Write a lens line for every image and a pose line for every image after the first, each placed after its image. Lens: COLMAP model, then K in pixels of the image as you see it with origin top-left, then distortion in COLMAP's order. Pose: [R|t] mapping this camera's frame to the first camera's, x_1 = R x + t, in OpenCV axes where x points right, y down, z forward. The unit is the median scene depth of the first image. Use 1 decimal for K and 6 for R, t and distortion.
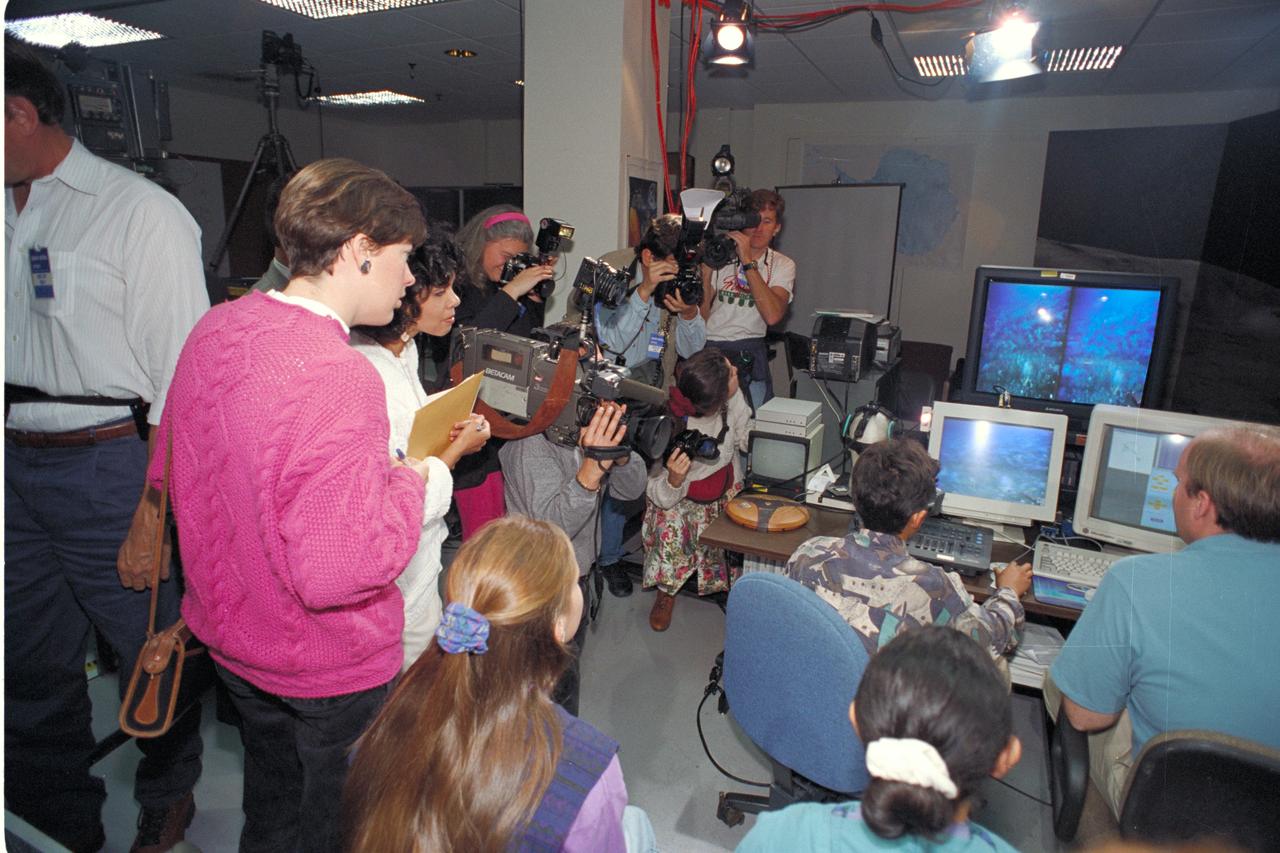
lens RADIAL K [[792.3, 0, 650.7], [0, 792.3, 424.4], [0, 0, 1]] dist [-0.097363, 0.094845]
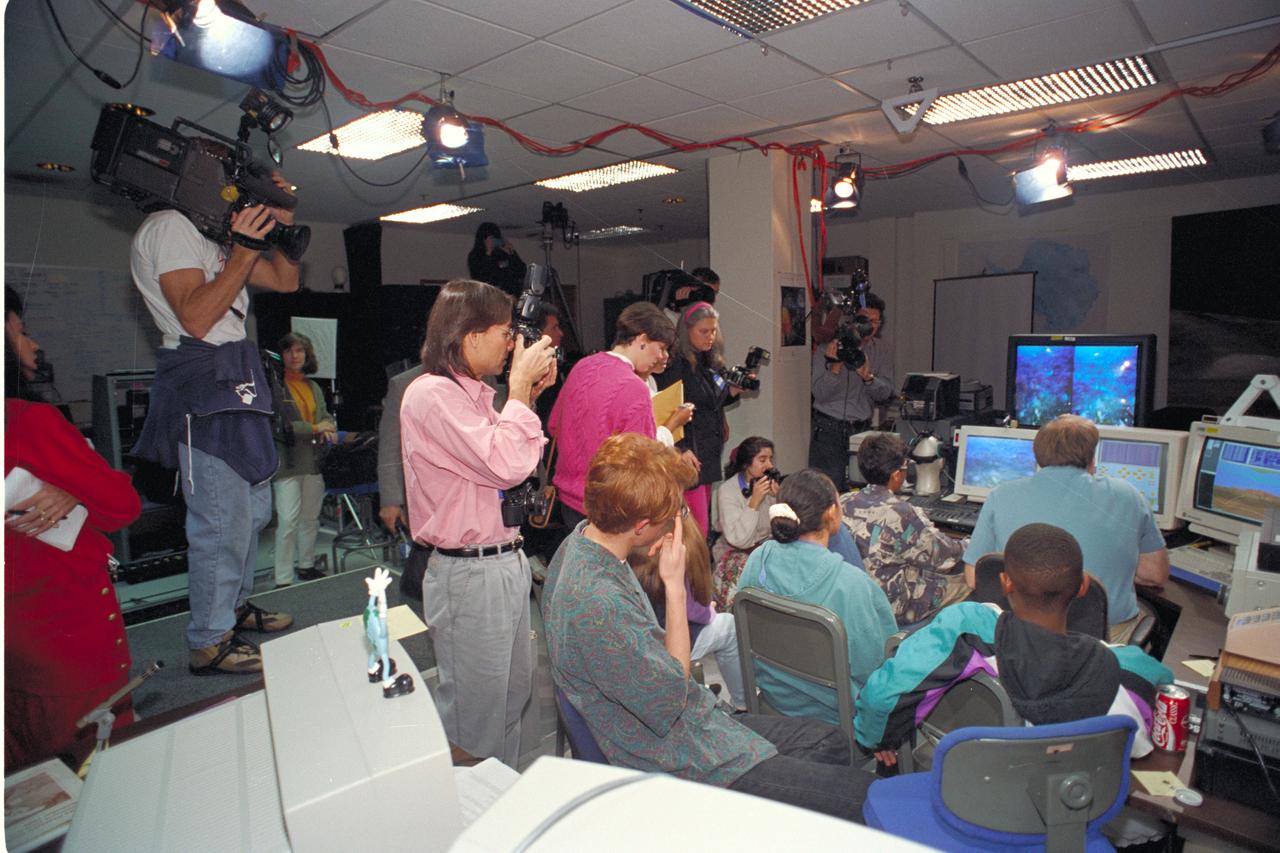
lens RADIAL K [[826.1, 0, 643.3], [0, 826.1, 444.2], [0, 0, 1]] dist [-0.002480, -0.000659]
pose [[0.955861, -0.004517, -0.293784, 0.262161], [-0.024541, 0.995161, -0.095148, 0.184817], [0.292792, 0.098158, 0.951125, -0.731028]]
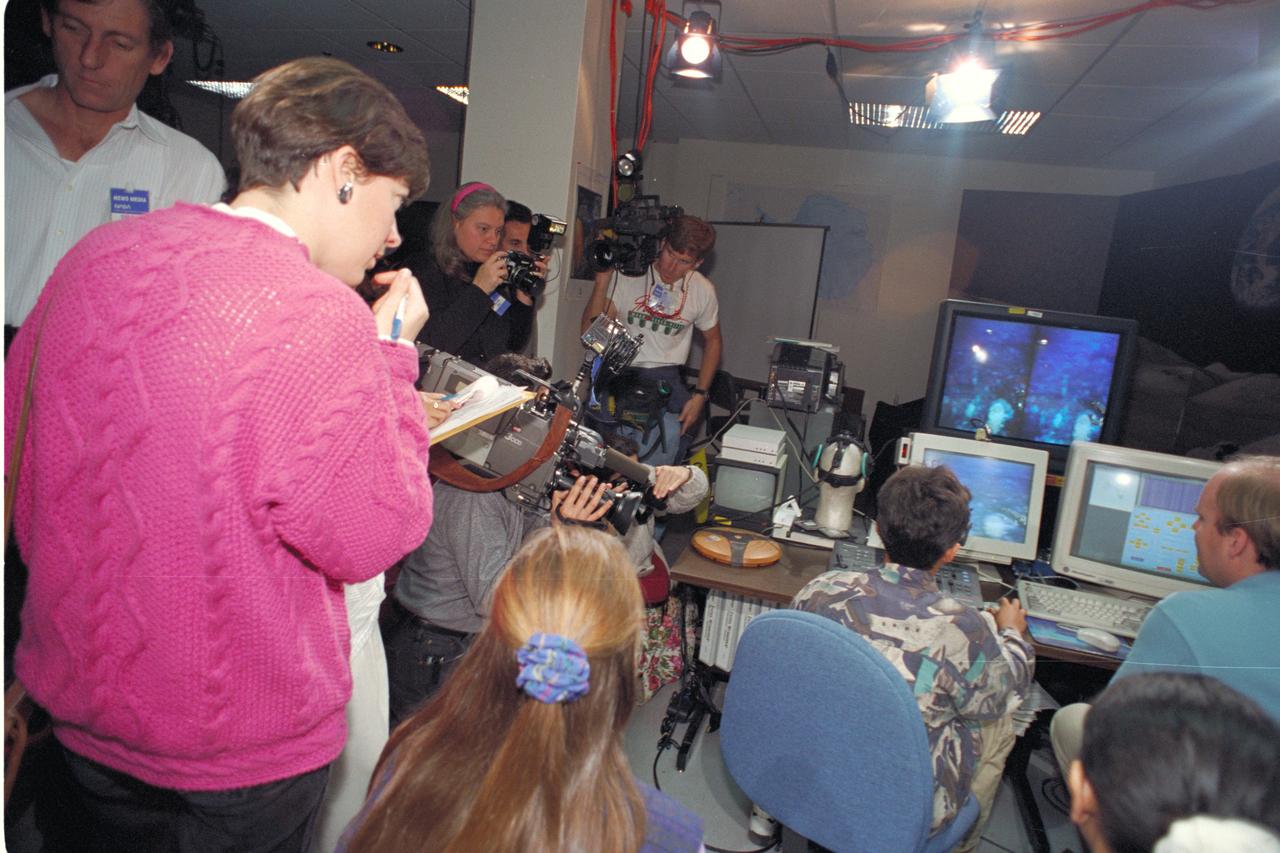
lens RADIAL K [[777.6, 0, 663.3], [0, 777.6, 423.4], [0, 0, 1]] dist [-0.045451, 0.002312]
pose [[0.983139, 0.042502, 0.177851, -0.117651], [-0.032771, 0.997819, -0.057296, 0.025500], [-0.179899, 0.050501, 0.982388, 0.132250]]
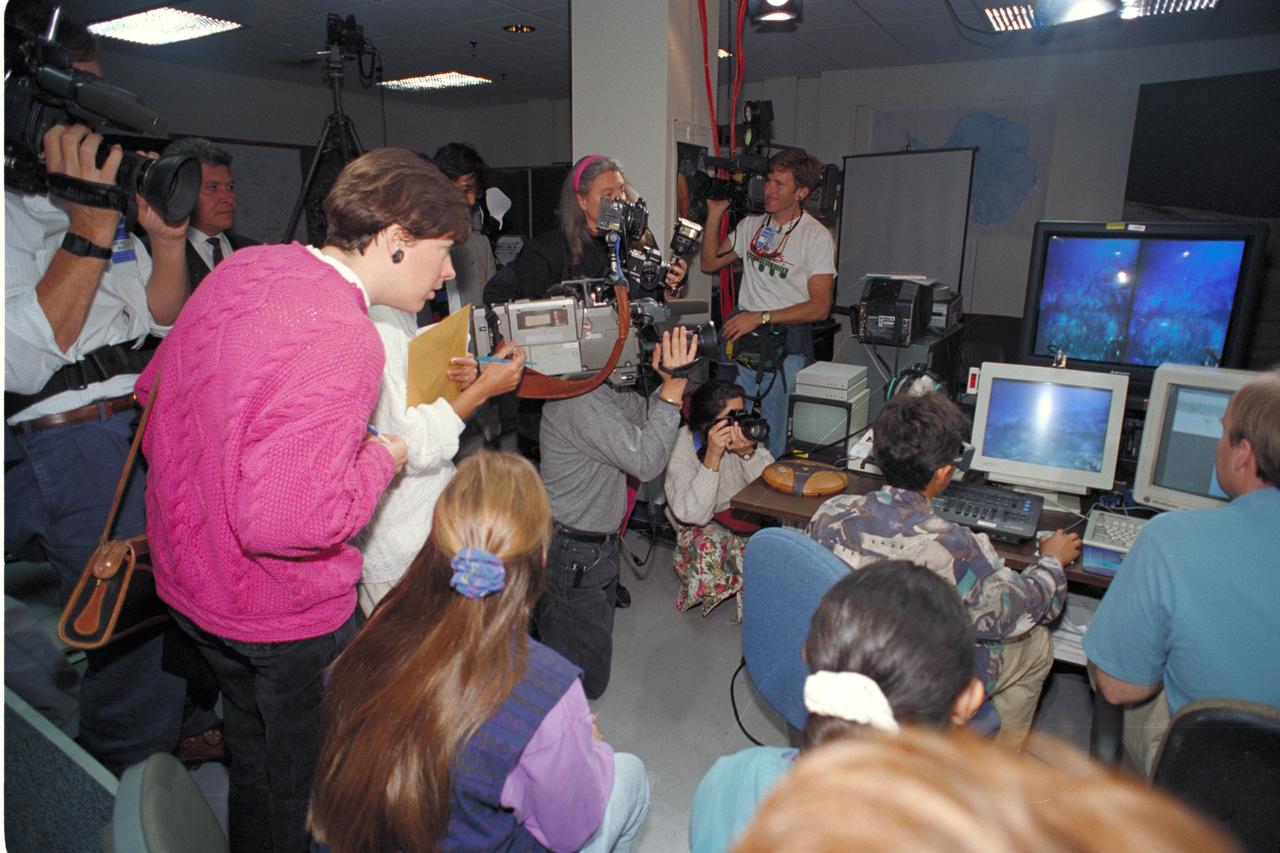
lens RADIAL K [[792.3, 0, 650.7], [0, 792.3, 424.4], [0, 0, 1]] dist [-0.097363, 0.094845]
pose [[0.994212, 0.005780, -0.107281, 0.070595], [-0.004033, 0.999856, 0.016494, 0.034669], [0.107361, -0.015966, 0.994092, 0.020074]]
